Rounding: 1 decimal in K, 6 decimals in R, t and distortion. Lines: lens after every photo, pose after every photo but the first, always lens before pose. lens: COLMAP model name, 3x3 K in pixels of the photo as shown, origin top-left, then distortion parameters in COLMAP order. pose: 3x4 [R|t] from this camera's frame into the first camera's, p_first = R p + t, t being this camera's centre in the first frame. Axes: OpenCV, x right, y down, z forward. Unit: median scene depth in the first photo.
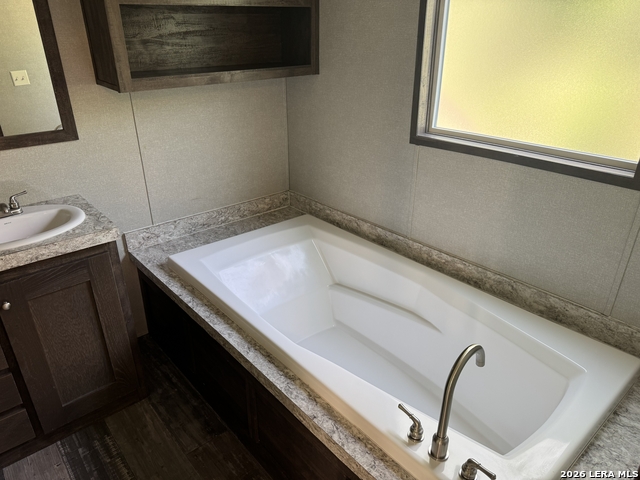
lens RADIAL K [[448.6, 0, 320.2], [0, 448.6, 240.1], [0, 0, 1]] dist [0.032846, -0.039797]
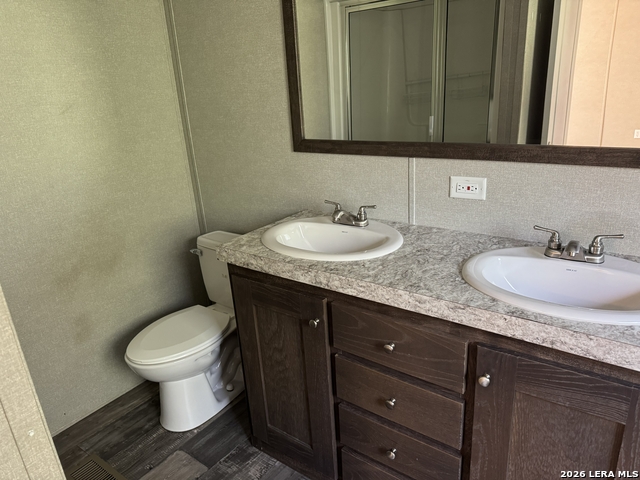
lens RADIAL K [[448.6, 0, 320.9], [0, 448.6, 241.9], [0, 0, 1]] dist [0.032846, -0.039797]
pose [[0.208946, 0.319385, -0.924302, -0.178896], [-0.362817, 0.903026, 0.230015, -0.104755], [0.908133, 0.287292, 0.304562, 0.491370]]
